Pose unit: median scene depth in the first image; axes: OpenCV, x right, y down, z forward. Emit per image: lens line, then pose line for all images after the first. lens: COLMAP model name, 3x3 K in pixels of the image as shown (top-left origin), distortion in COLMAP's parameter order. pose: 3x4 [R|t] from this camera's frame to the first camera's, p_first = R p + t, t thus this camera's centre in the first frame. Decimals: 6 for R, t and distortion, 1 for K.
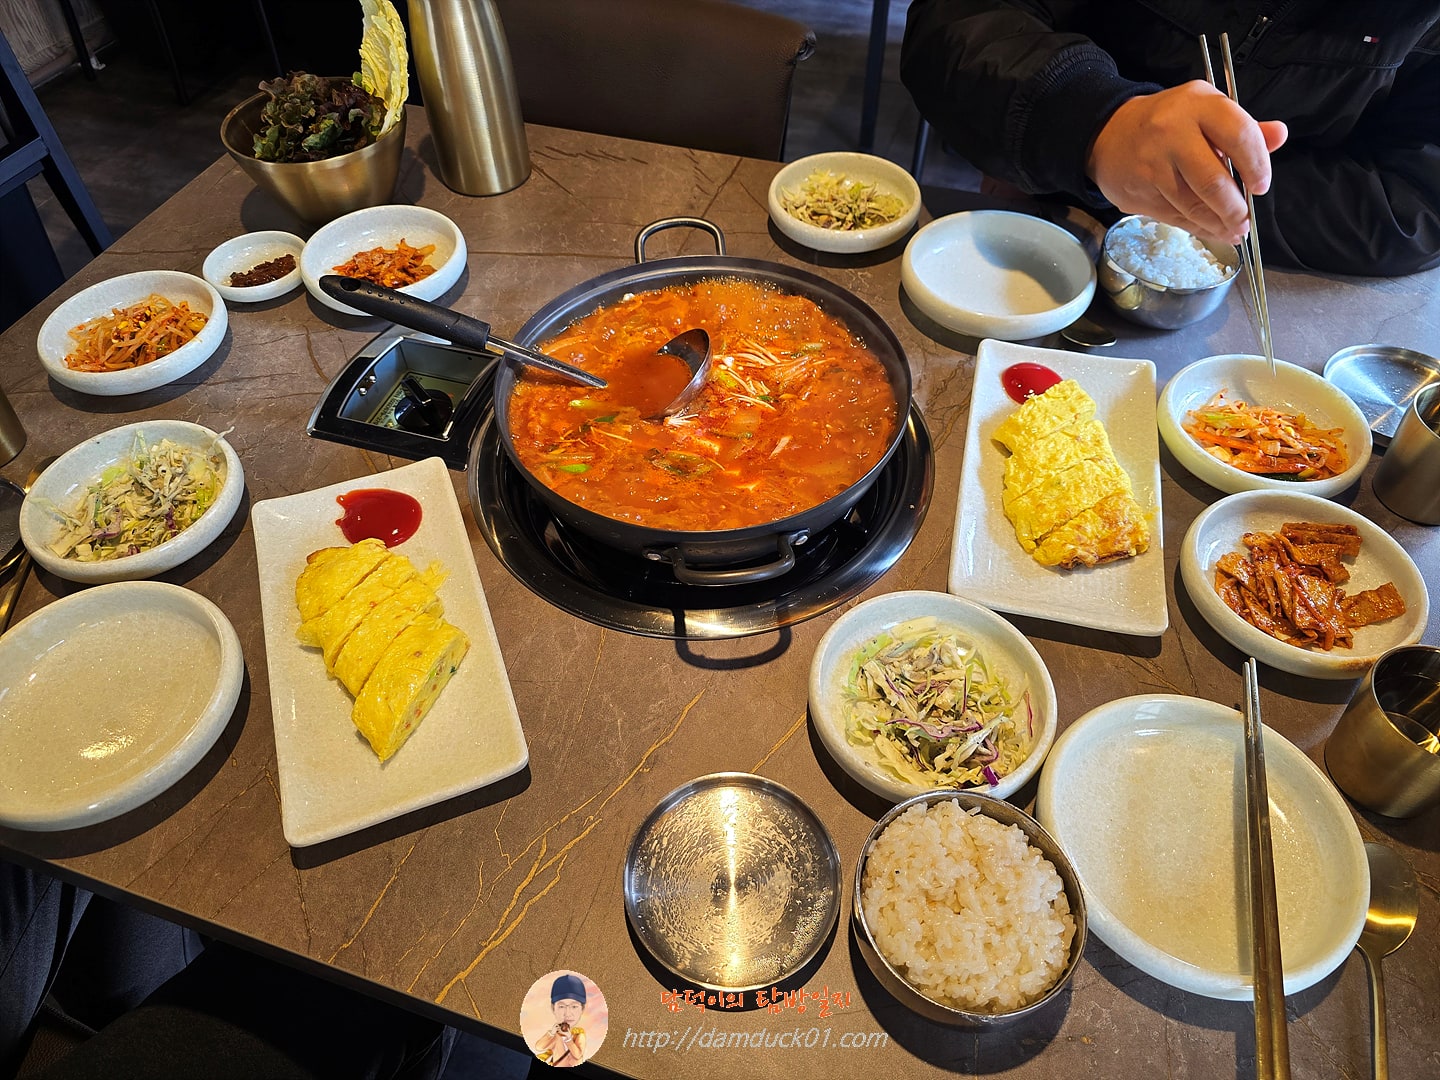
lens RADIAL K [[986.8, 0, 720.0], [0, 986.8, 540.0], [0, 0, 1]] dist [-0.008964, -0.005512]
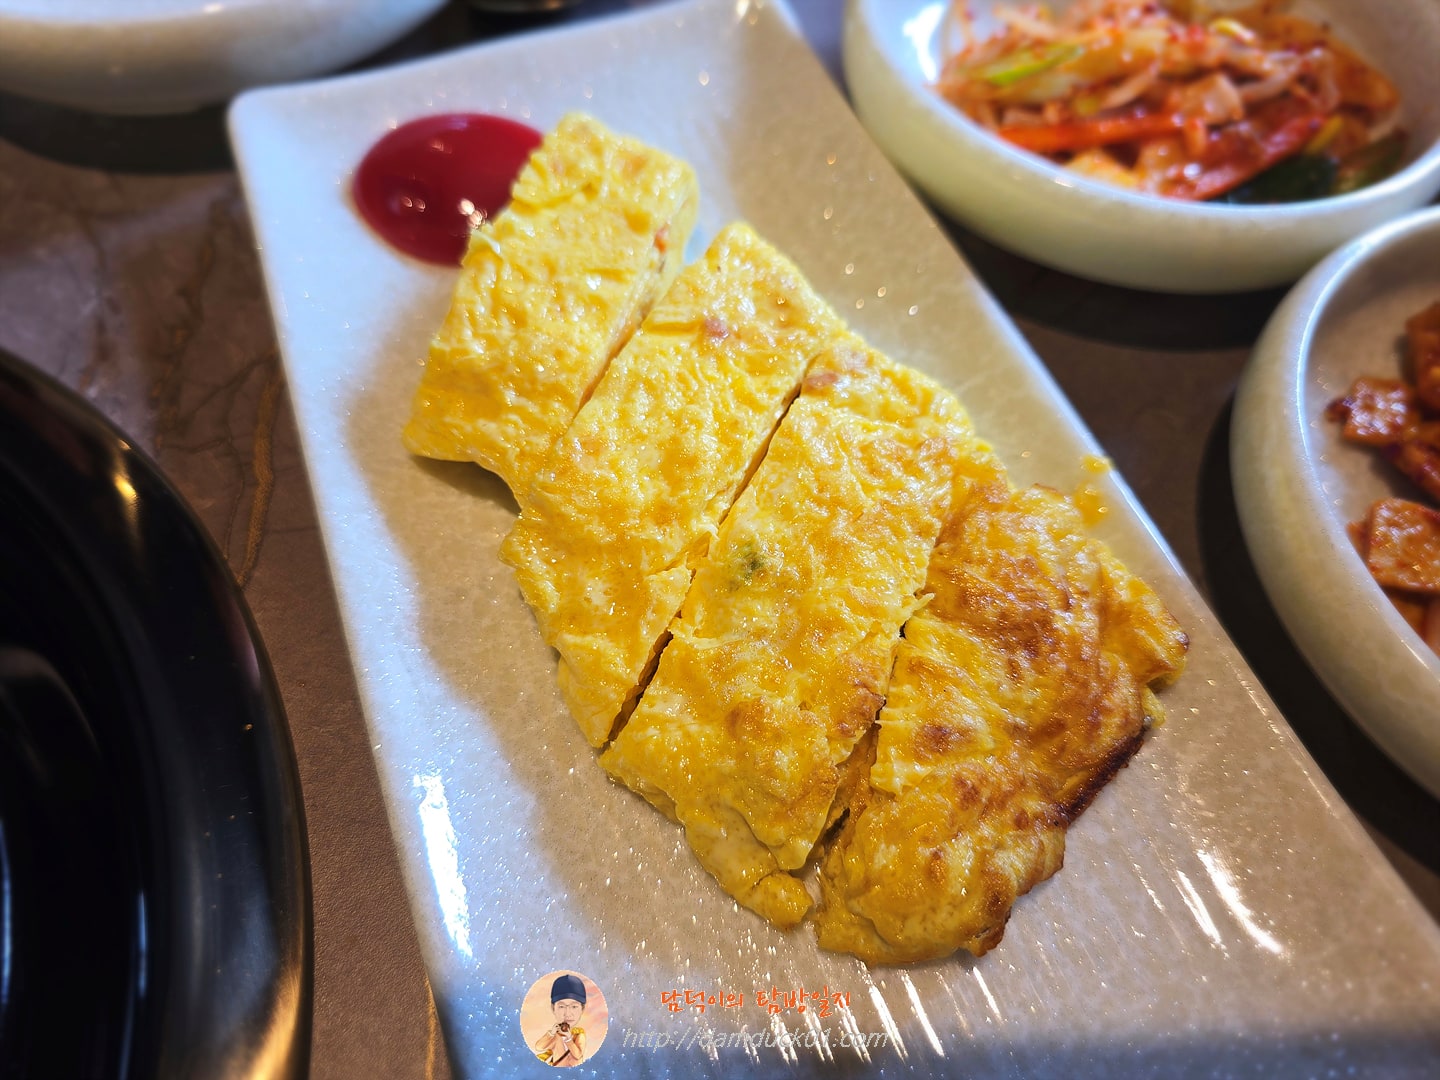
lens RADIAL K [[986.8, 0, 720.0], [0, 986.8, 540.0], [0, 0, 1]] dist [-0.008964, -0.005512]
pose [[0.807228, -0.490234, 0.328714, 0.235233], [0.423066, 0.868908, 0.256933, -0.110430], [-0.411580, -0.068336, 0.908808, 0.706946]]
